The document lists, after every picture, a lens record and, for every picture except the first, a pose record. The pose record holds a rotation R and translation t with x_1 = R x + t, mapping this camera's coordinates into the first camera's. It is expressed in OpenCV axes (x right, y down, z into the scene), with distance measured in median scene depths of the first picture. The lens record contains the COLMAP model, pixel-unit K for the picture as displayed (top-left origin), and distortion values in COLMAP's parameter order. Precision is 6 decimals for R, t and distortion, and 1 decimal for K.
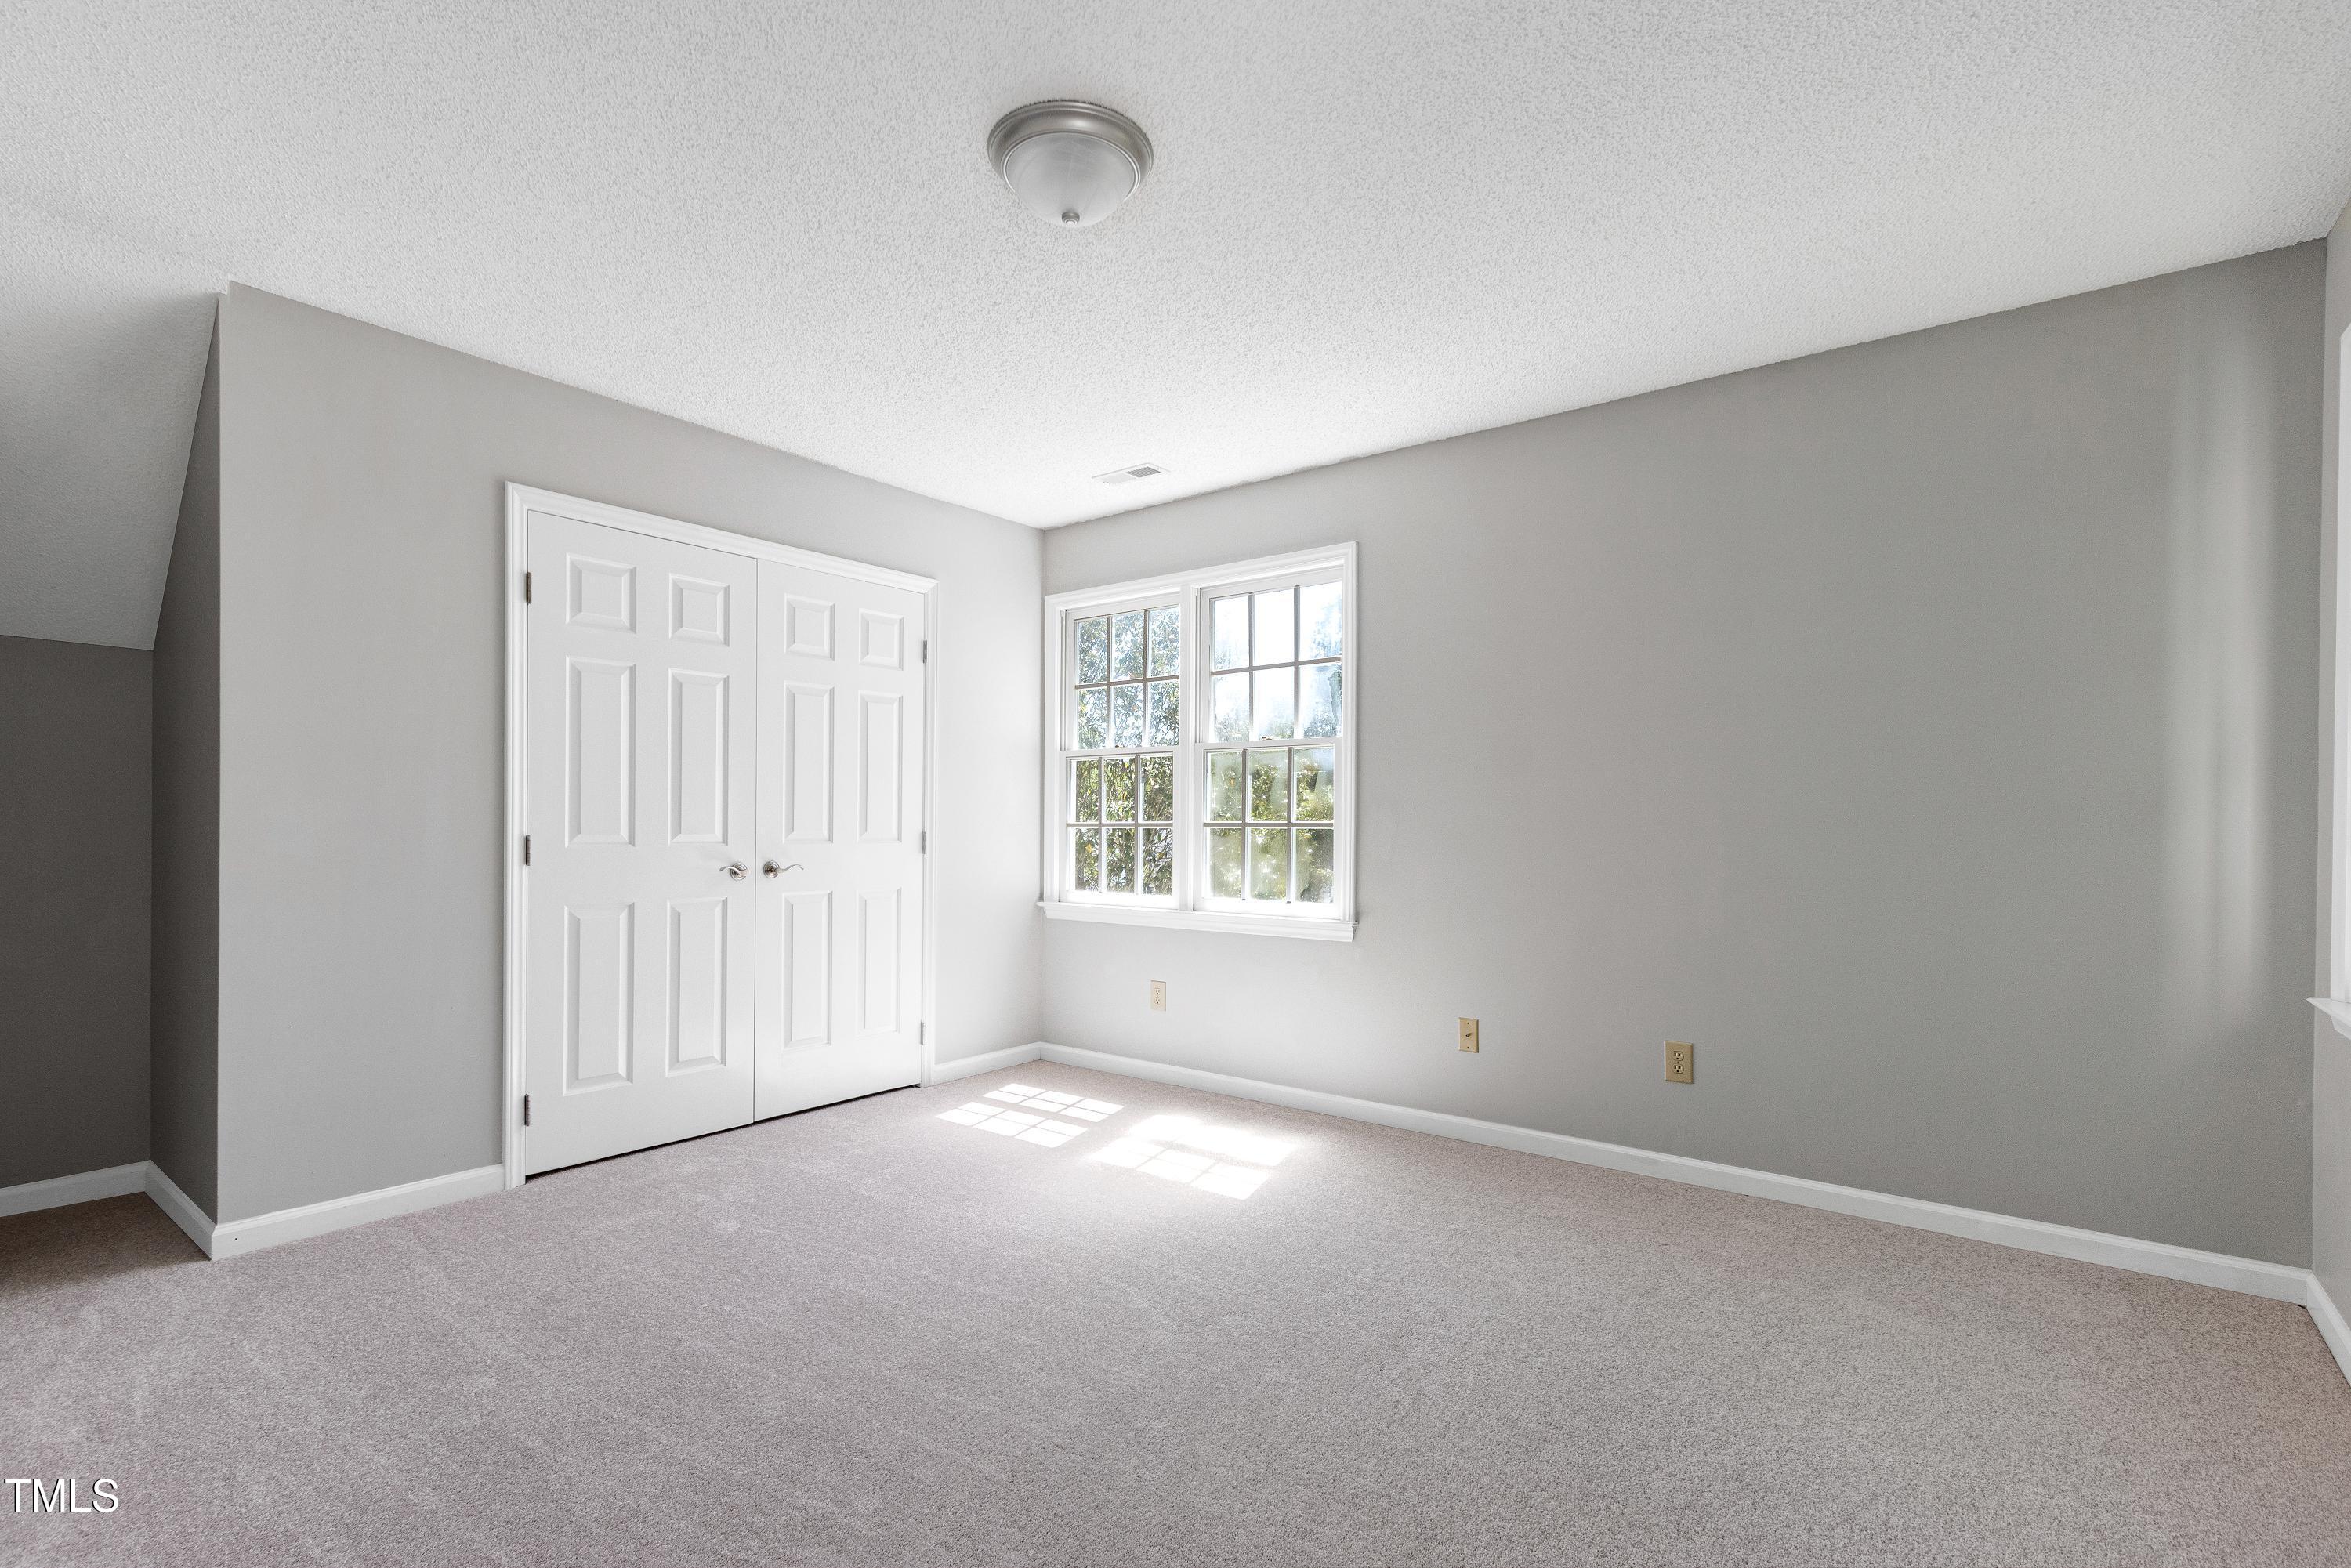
lens RADIAL K [[1128.3, 0, 1139.5], [0, 1128.3, 795.7], [0, 0, 1]] dist [0.001369, -0.000581]
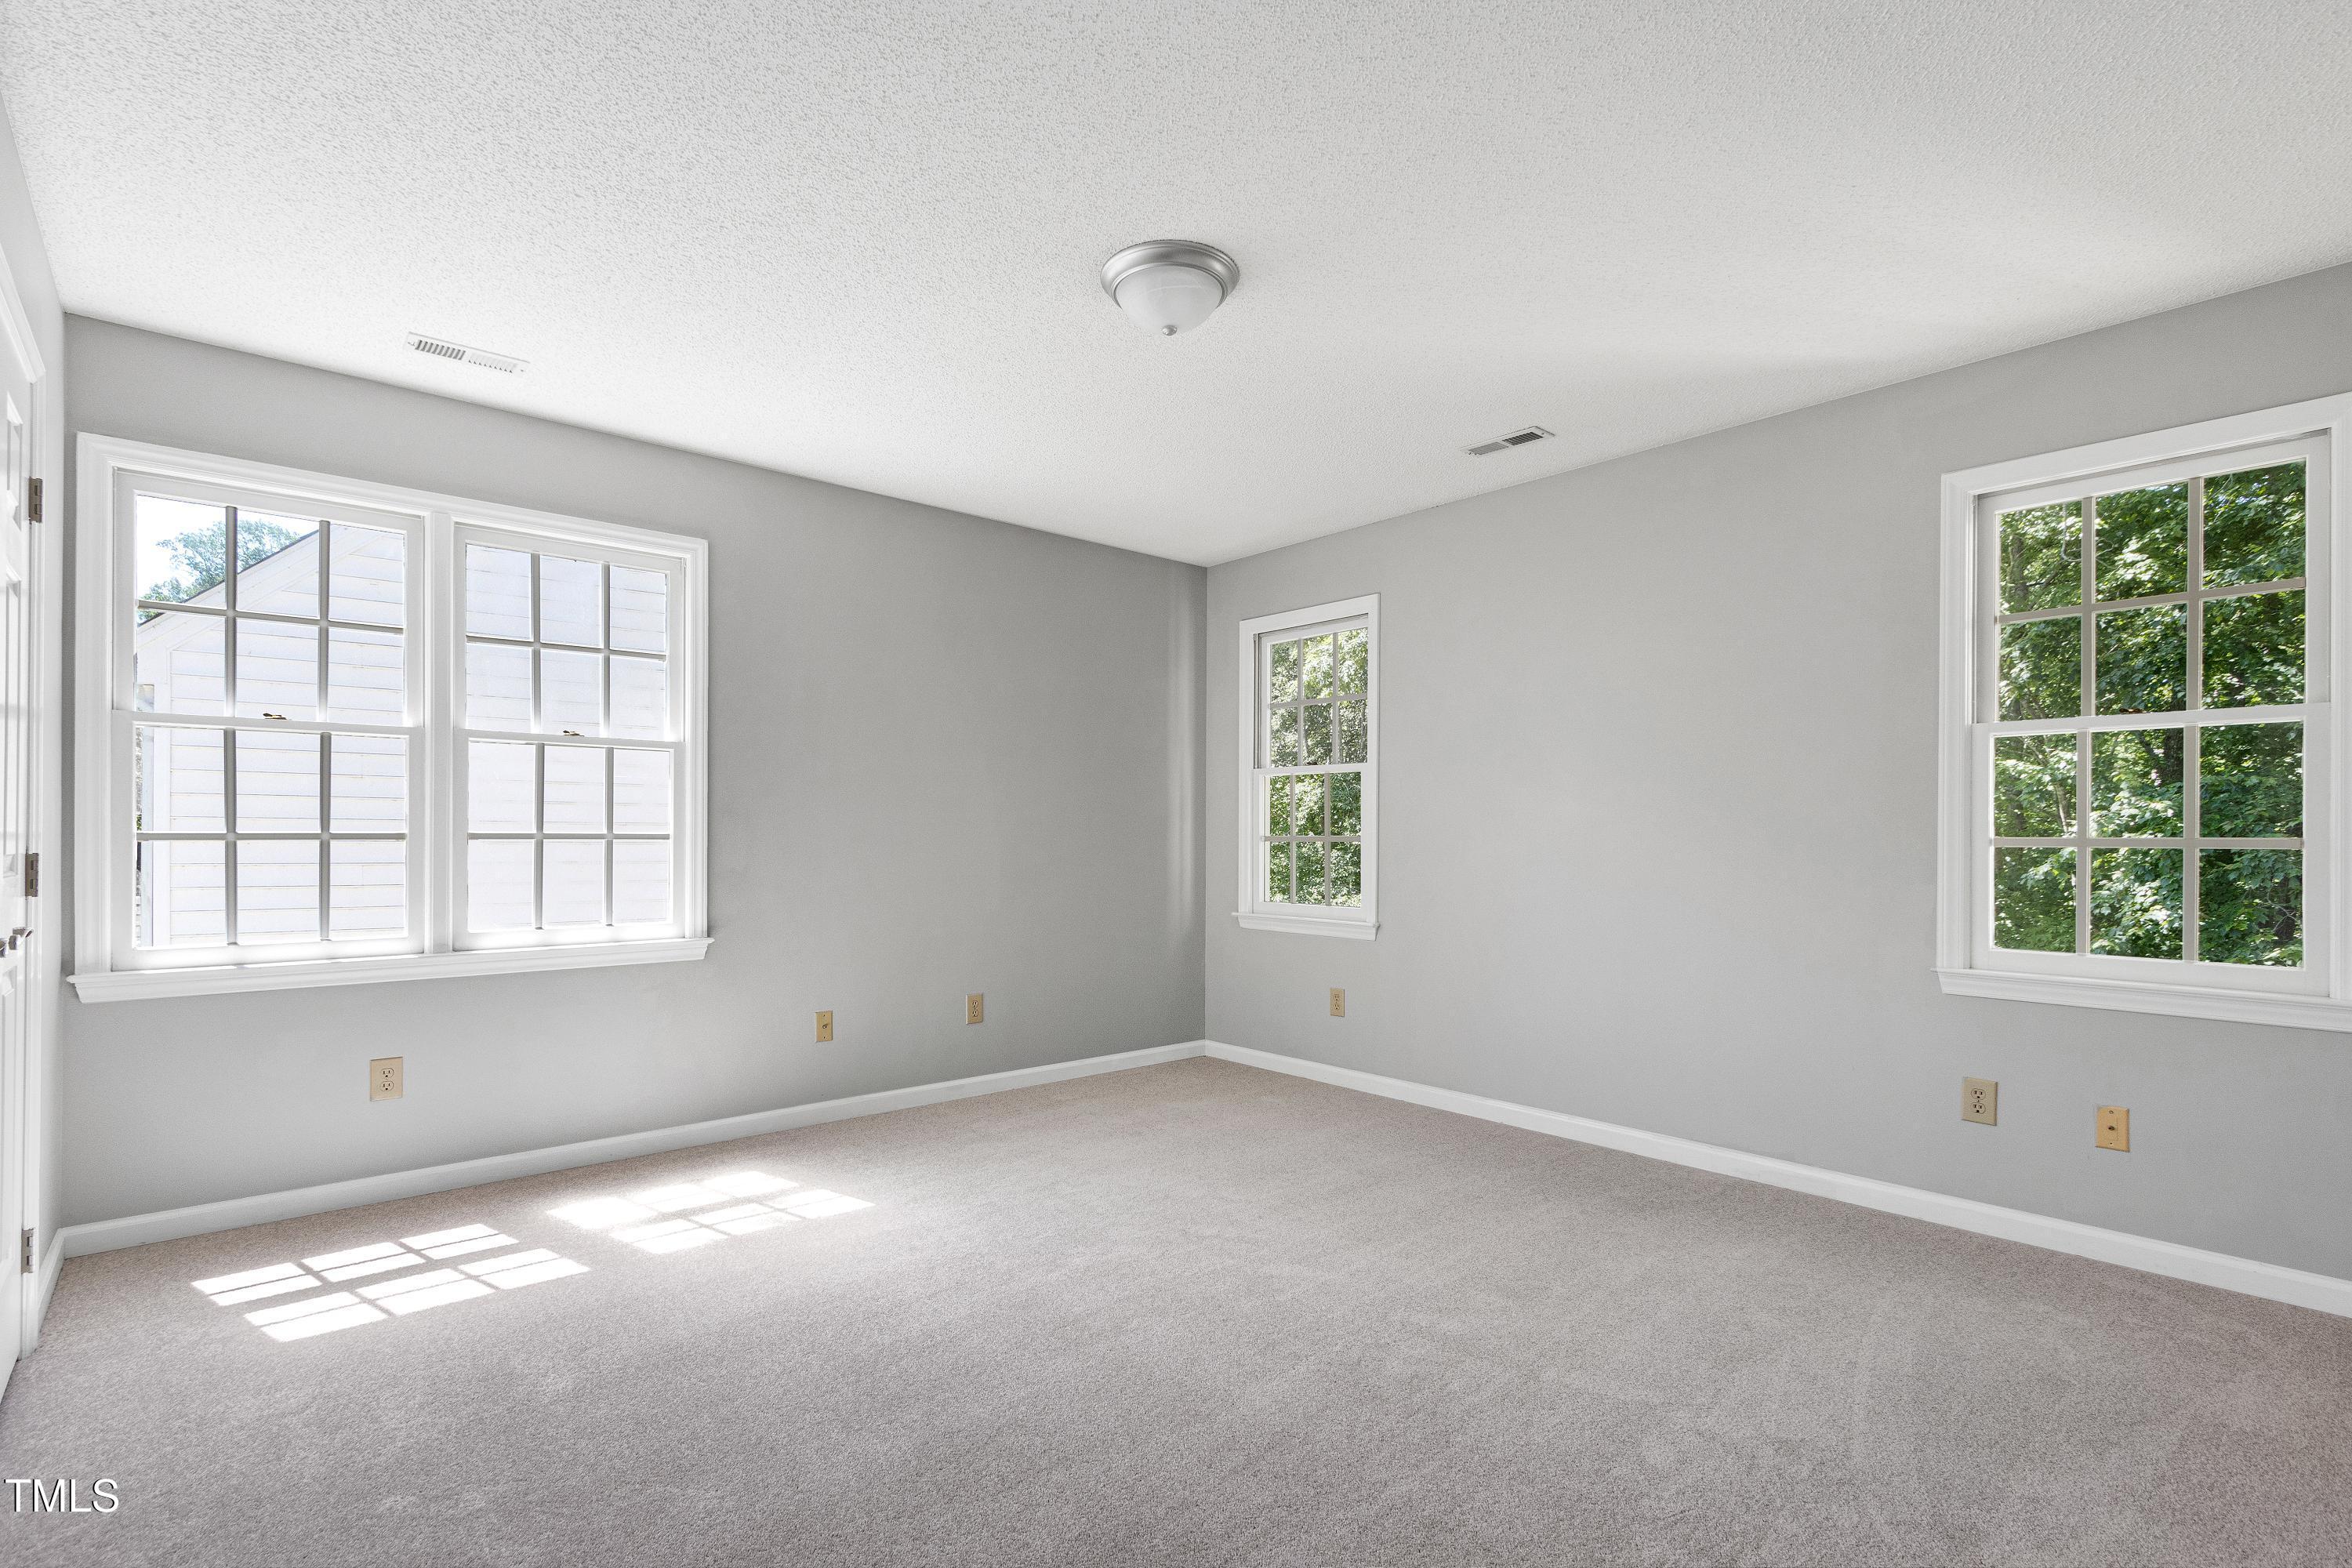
lens RADIAL K [[1076.6, 0, 1163.1], [0, 1076.6, 811.8], [0, 0, 1]] dist [0.002226, -0.001279]
pose [[0.157295, 0.022362, 0.987298, -0.649842], [-0.025585, 0.999500, -0.018563, 0.011745], [-0.987220, -0.022341, 0.157789, 0.468302]]
